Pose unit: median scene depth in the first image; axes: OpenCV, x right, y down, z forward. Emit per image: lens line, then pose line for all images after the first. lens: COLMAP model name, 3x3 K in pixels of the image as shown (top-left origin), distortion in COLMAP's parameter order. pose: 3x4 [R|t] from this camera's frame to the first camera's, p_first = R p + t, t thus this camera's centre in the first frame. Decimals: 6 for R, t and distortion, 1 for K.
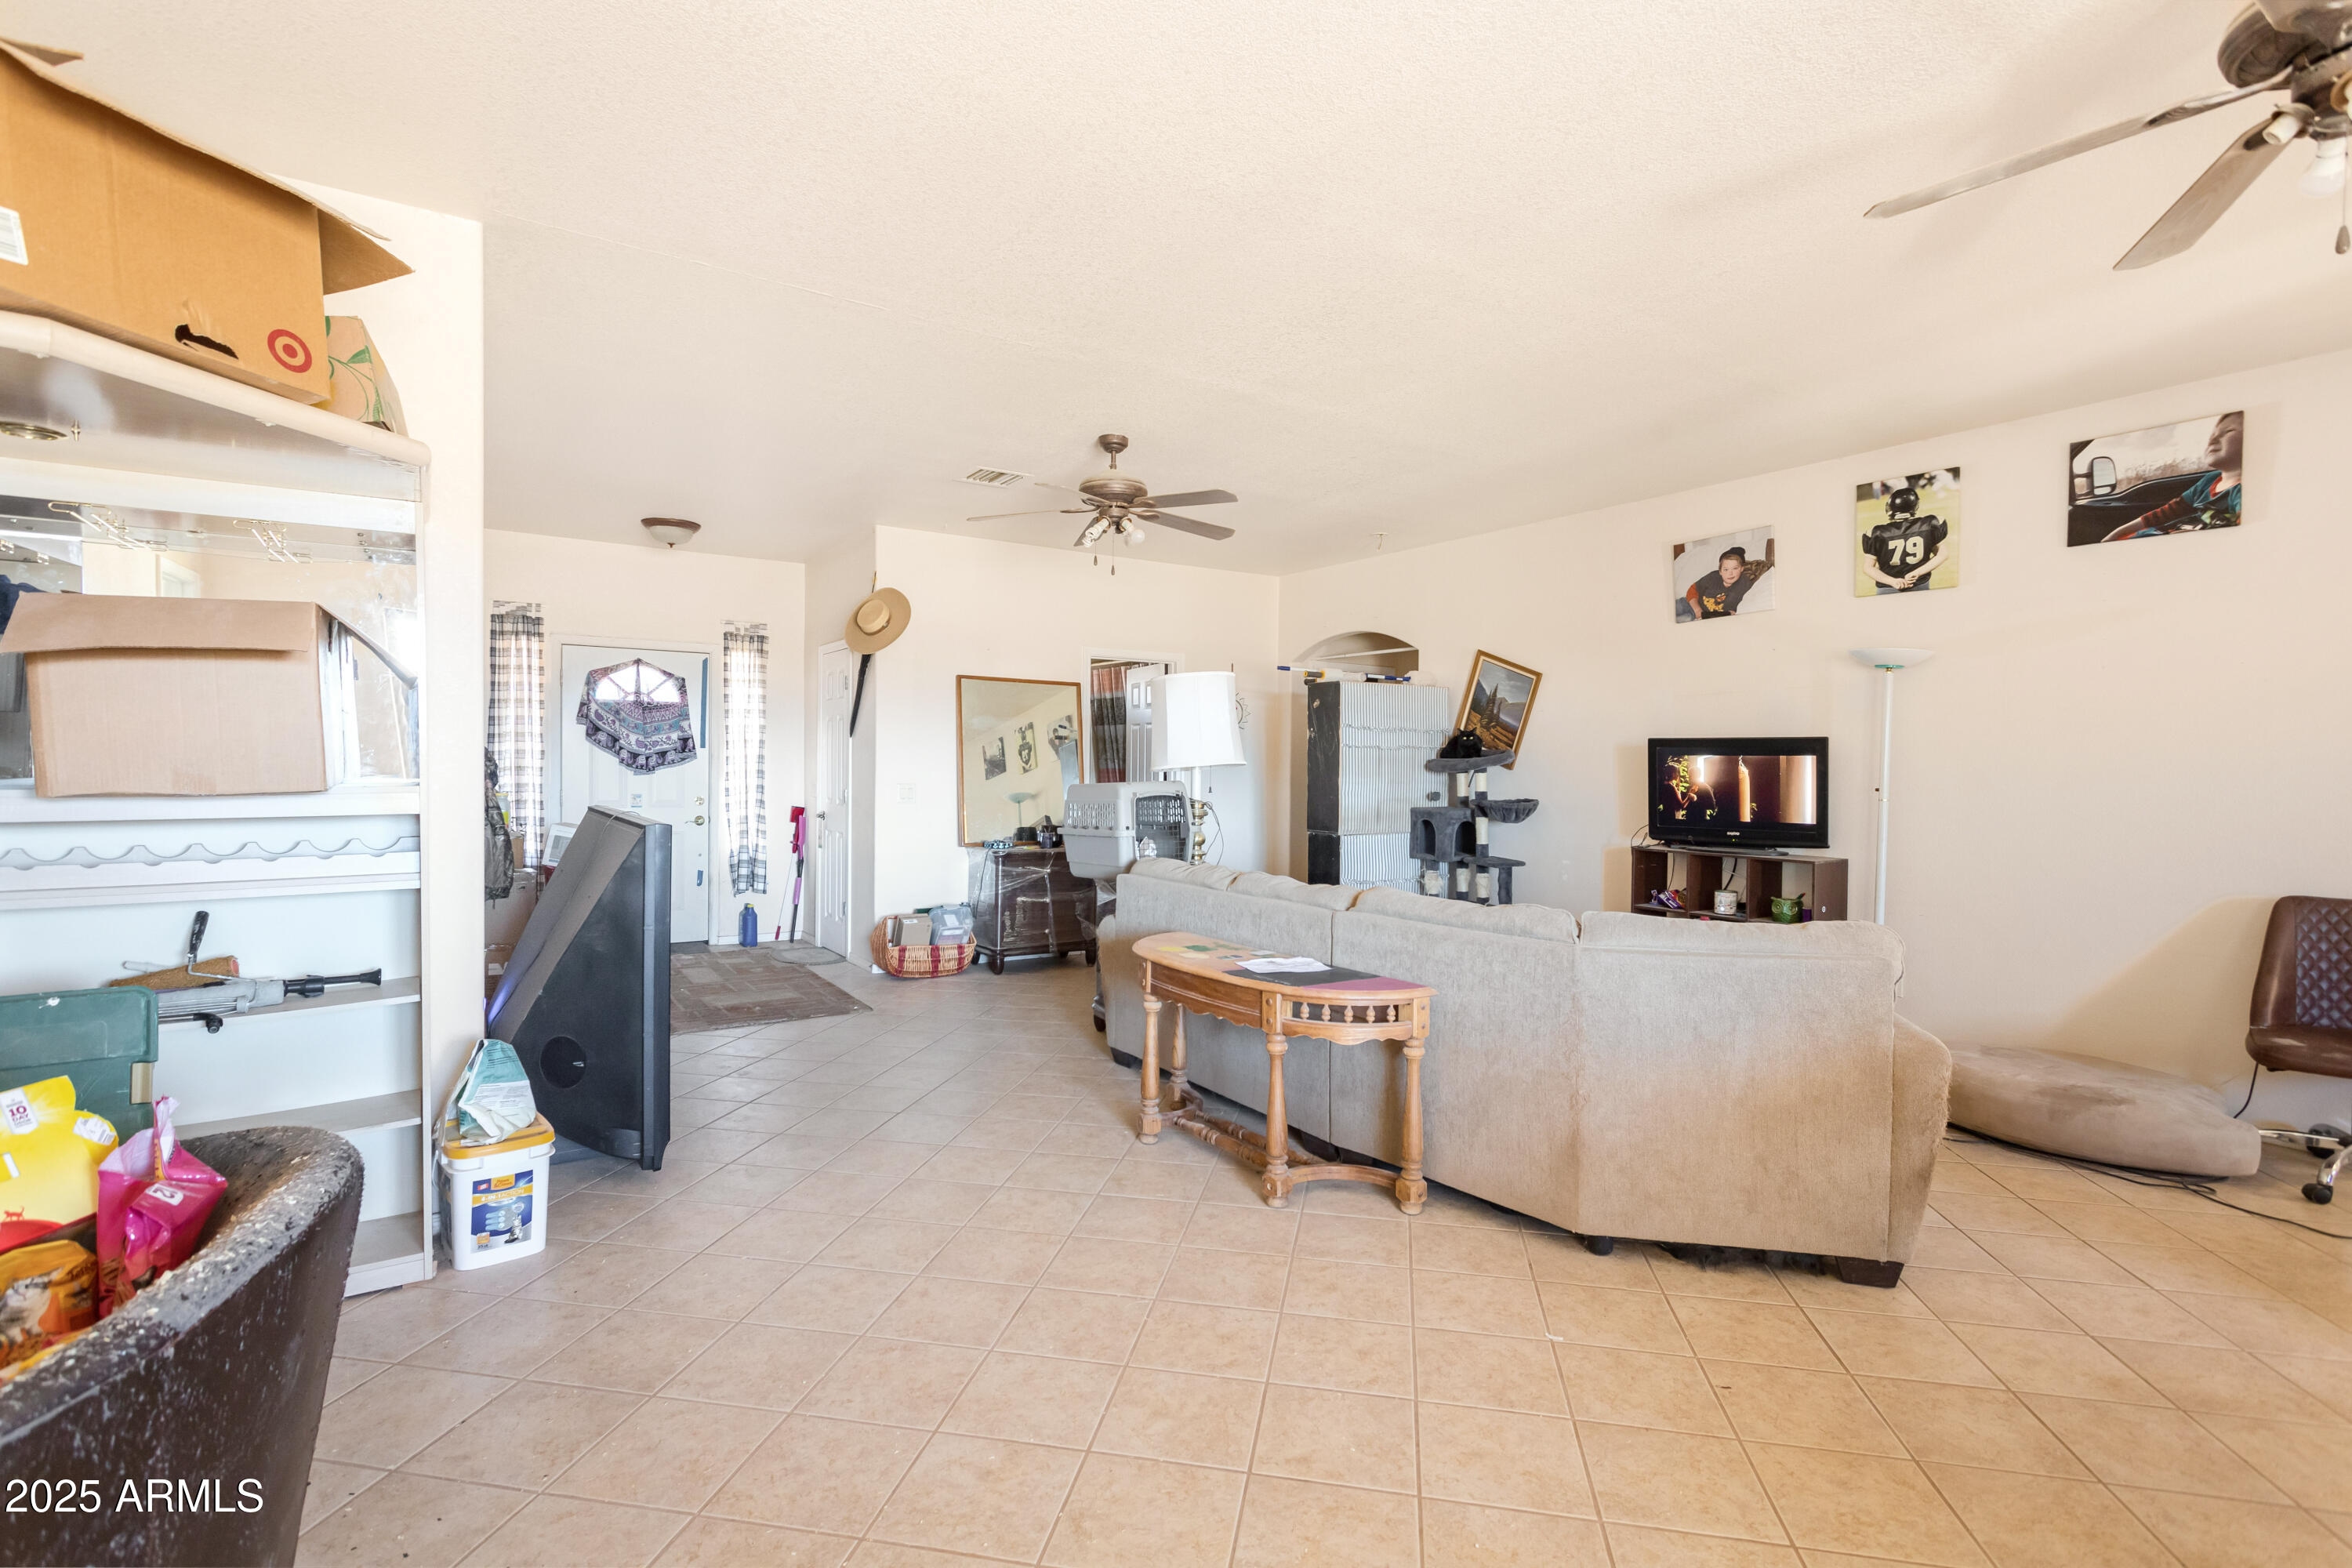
lens RADIAL K [[1131.7, 0, 1176.7], [0, 1131.7, 769.9], [0, 0, 1]] dist [0.005166, -0.000867]
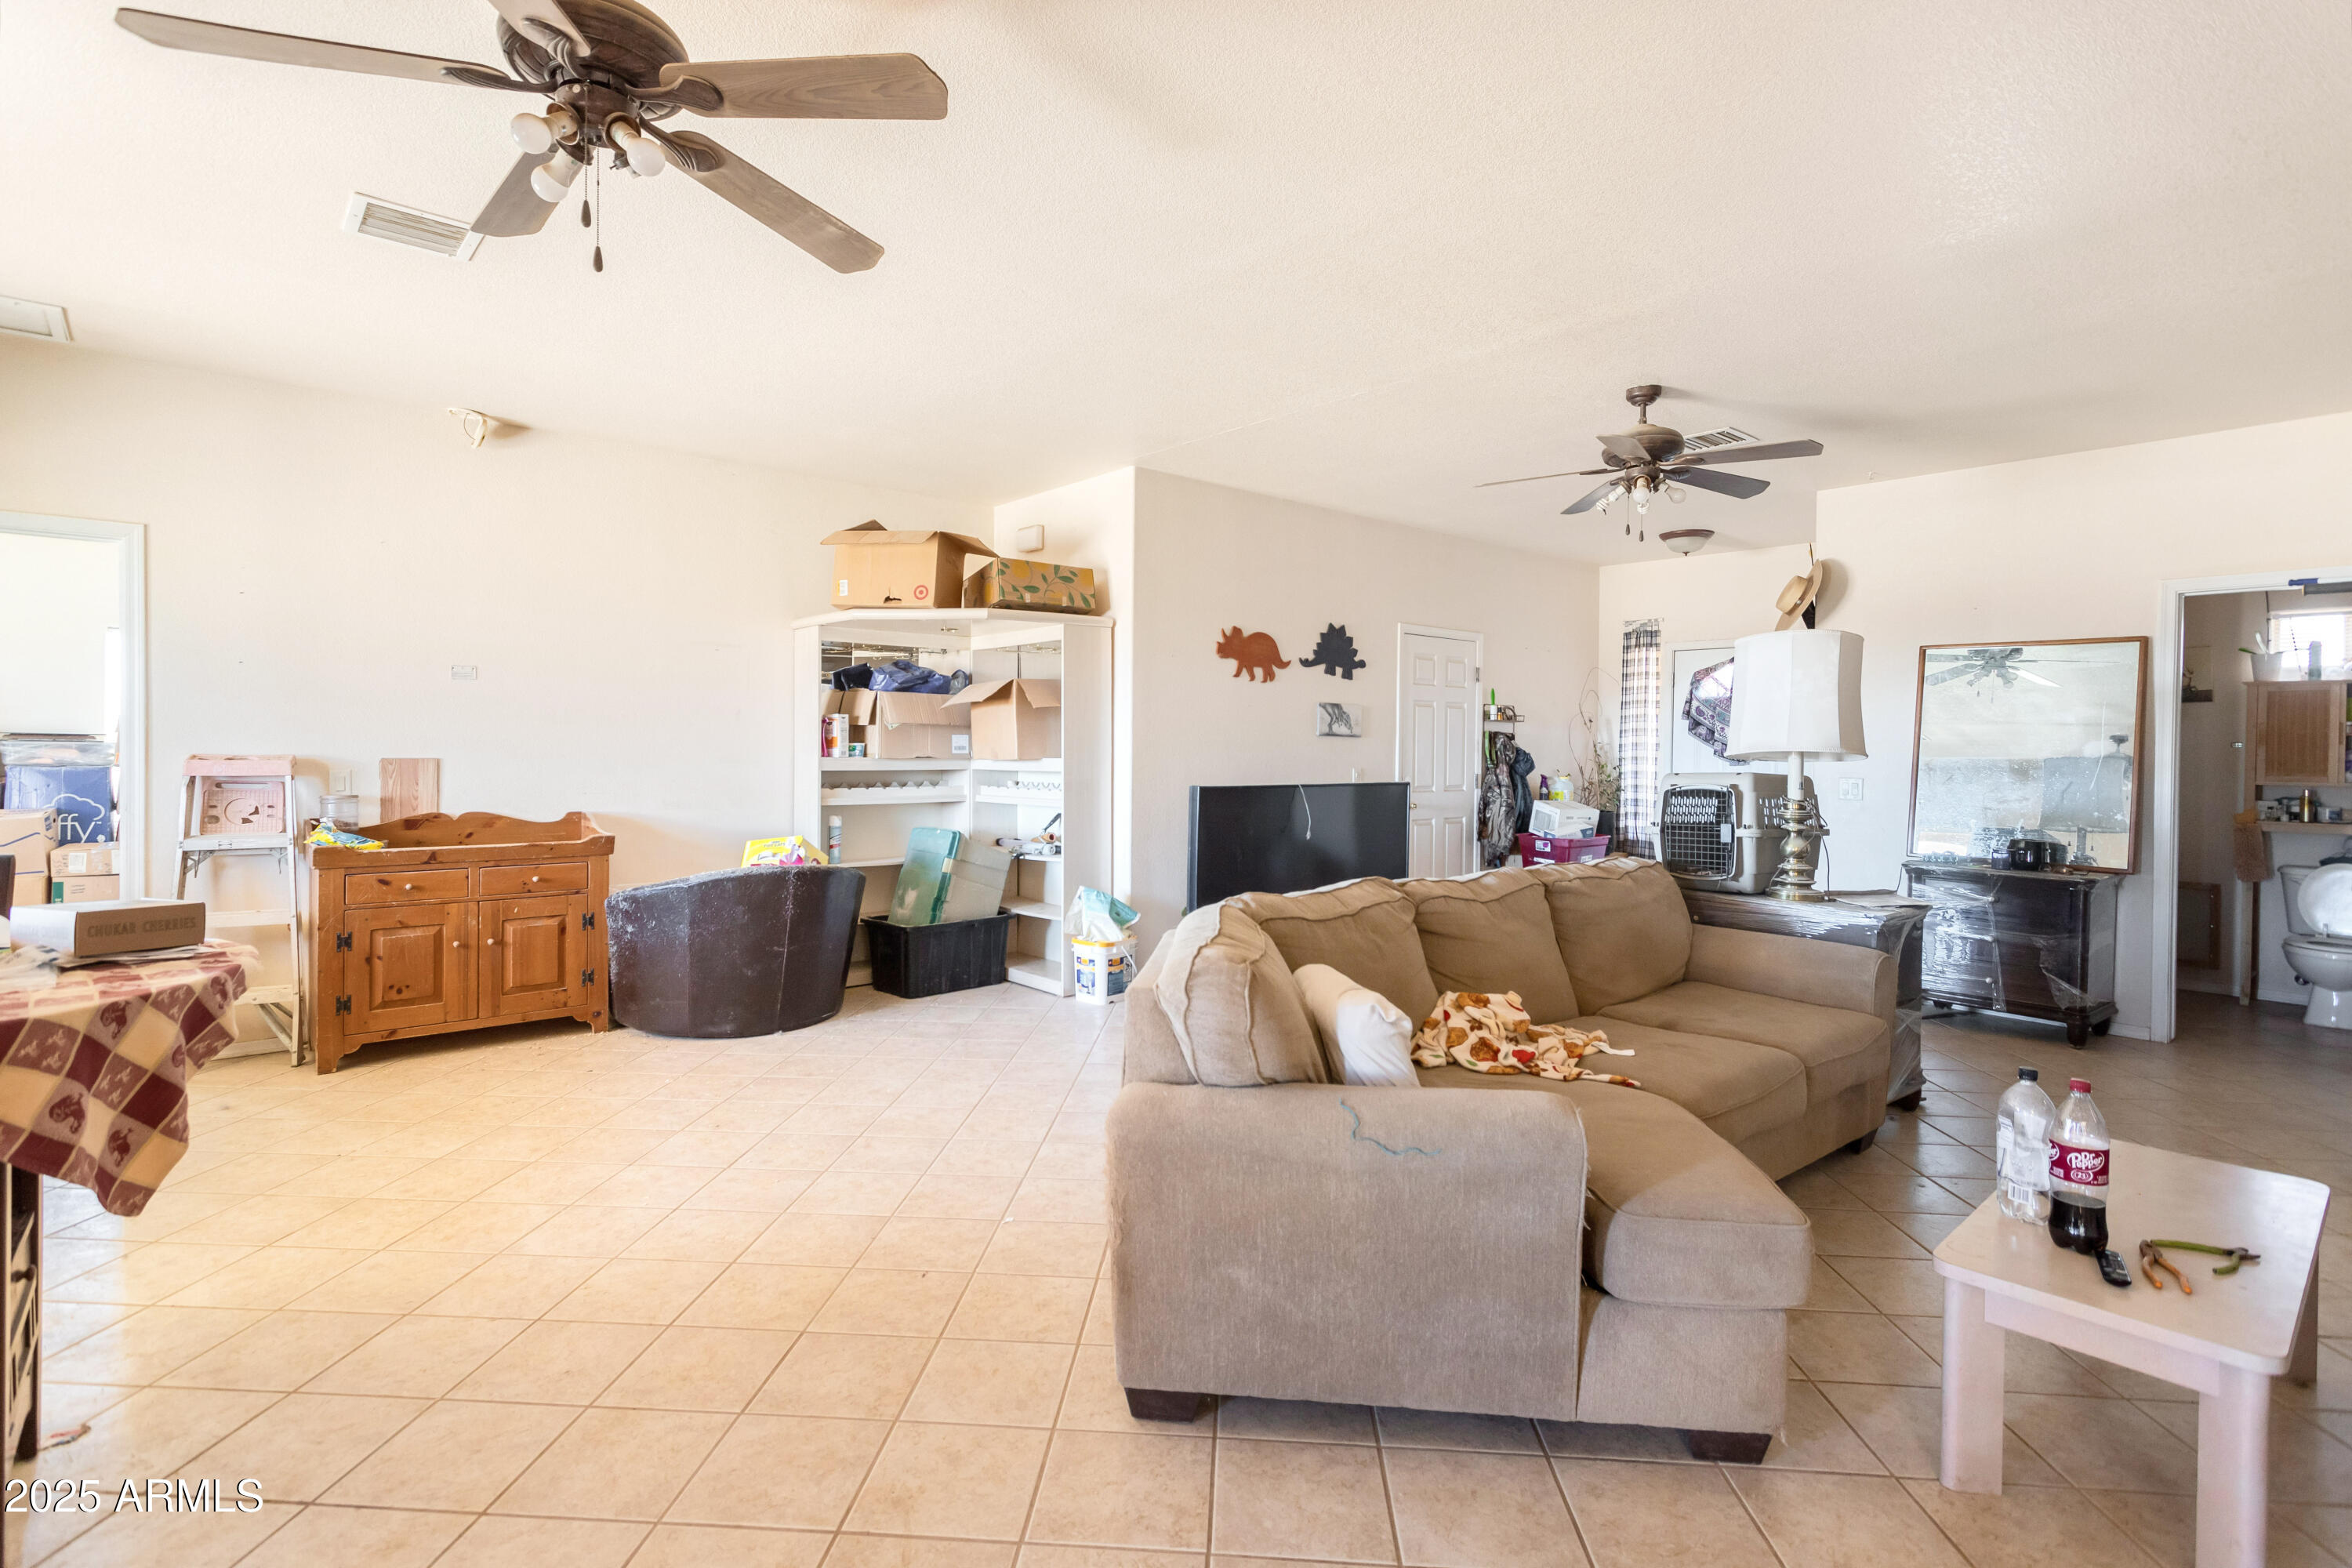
lens RADIAL K [[1131.7, 0, 1176.7], [0, 1131.7, 769.9], [0, 0, 1]] dist [0.005166, -0.000867]
pose [[0.124141, 0.014761, -0.992155, 0.551959], [-0.011791, 0.999841, 0.013400, 0.000637], [0.992195, 0.010035, 0.124295, 0.365621]]
